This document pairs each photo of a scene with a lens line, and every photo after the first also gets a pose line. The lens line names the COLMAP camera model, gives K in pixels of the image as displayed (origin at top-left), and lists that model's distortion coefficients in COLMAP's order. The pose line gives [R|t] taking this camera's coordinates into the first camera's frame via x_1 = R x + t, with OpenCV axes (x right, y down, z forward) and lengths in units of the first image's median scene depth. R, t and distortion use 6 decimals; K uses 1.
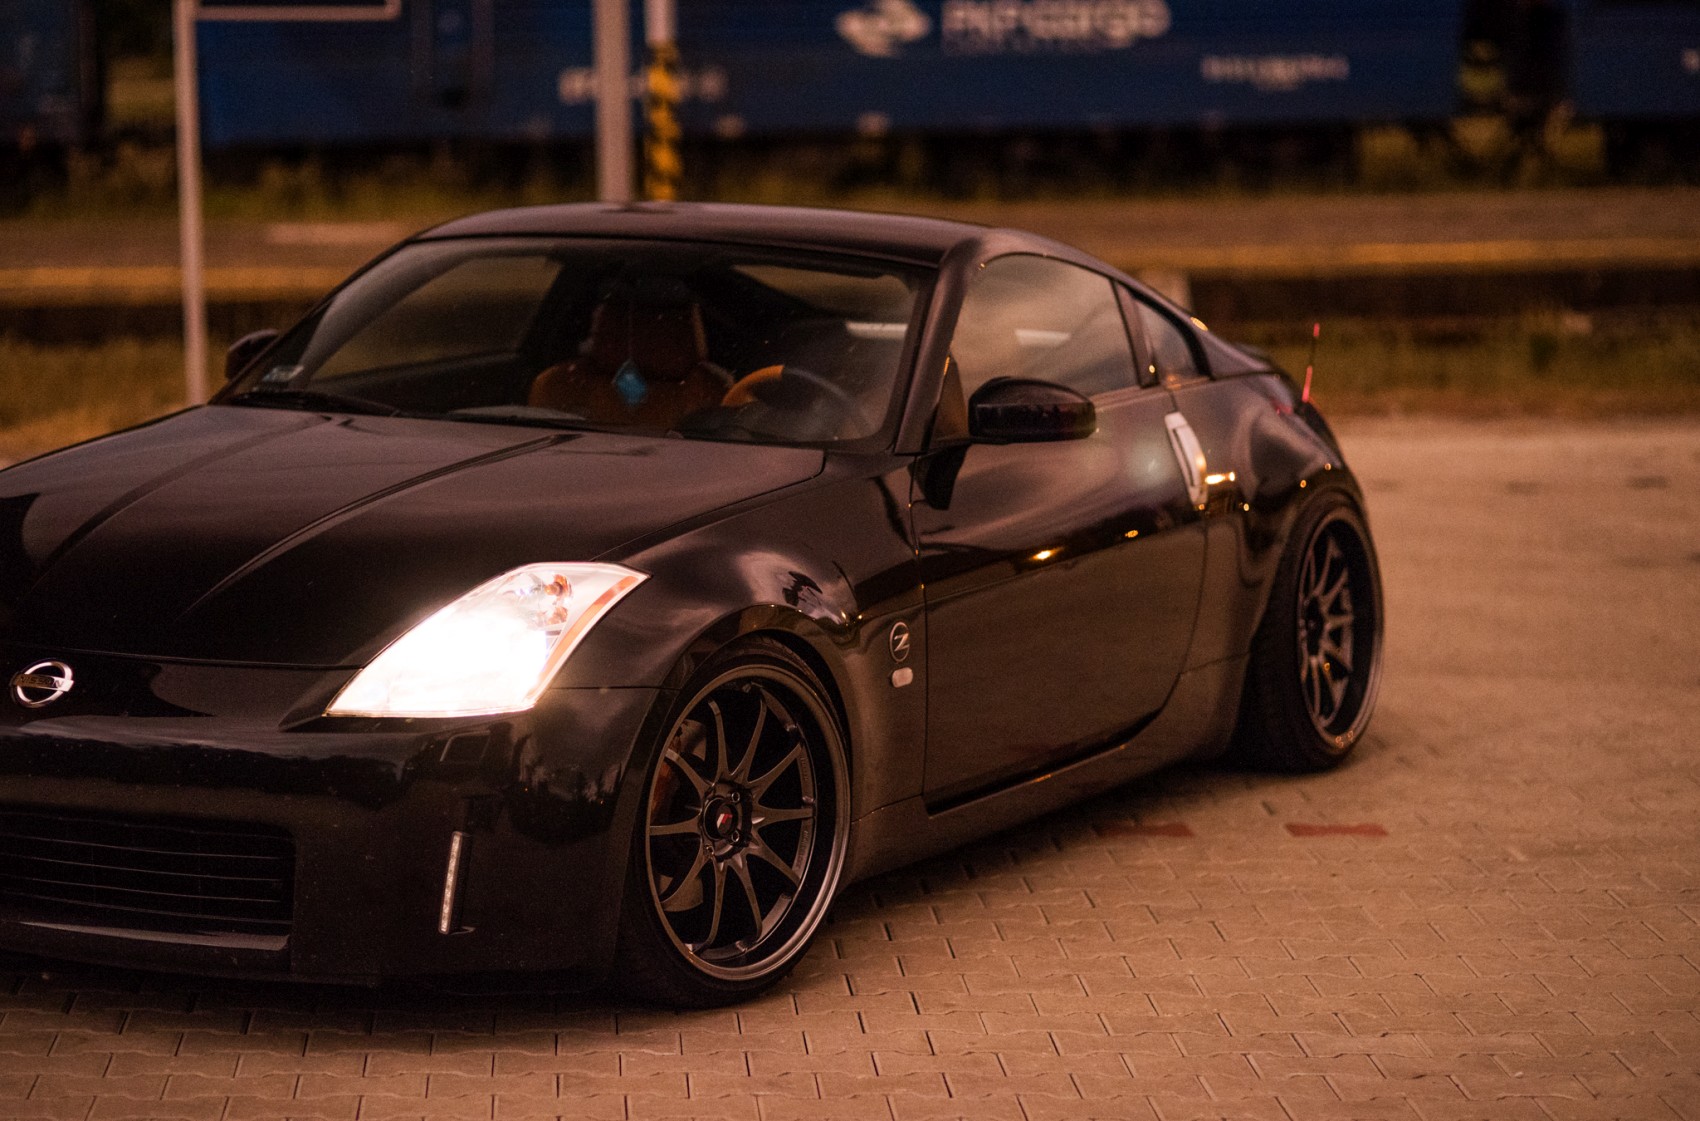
lens RADIAL K [[4458.0, 0, 850.0], [0, 4458.0, 560.5], [0, 0, 1]] dist [0.124325, 0.596394]
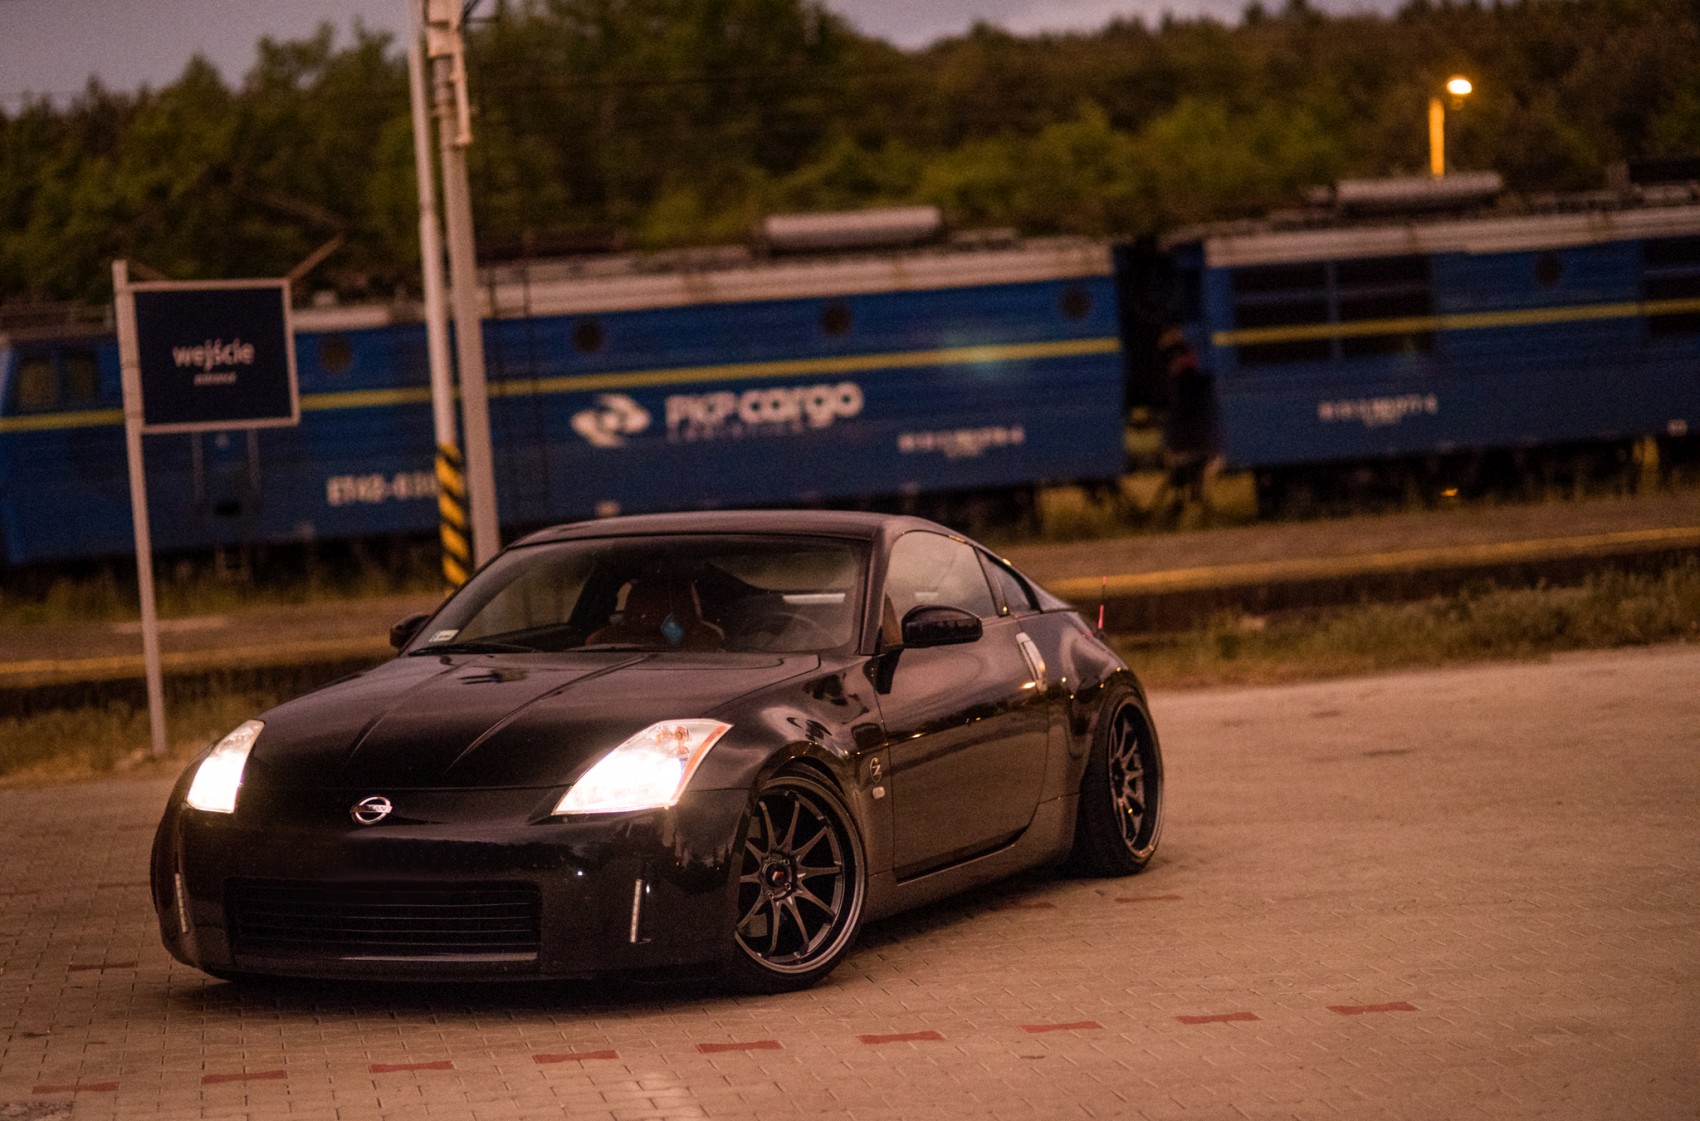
lens RADIAL K [[4215.8, 0, 734.5], [0, 4215.8, 561.4], [0, 0, 1]] dist [-0.039433, -0.247596]
pose [[0.997359, -0.057600, 0.044234, -0.088746], [0.061209, 0.994491, -0.085097, 0.060664], [-0.039089, 0.087580, 0.995390, -0.428182]]
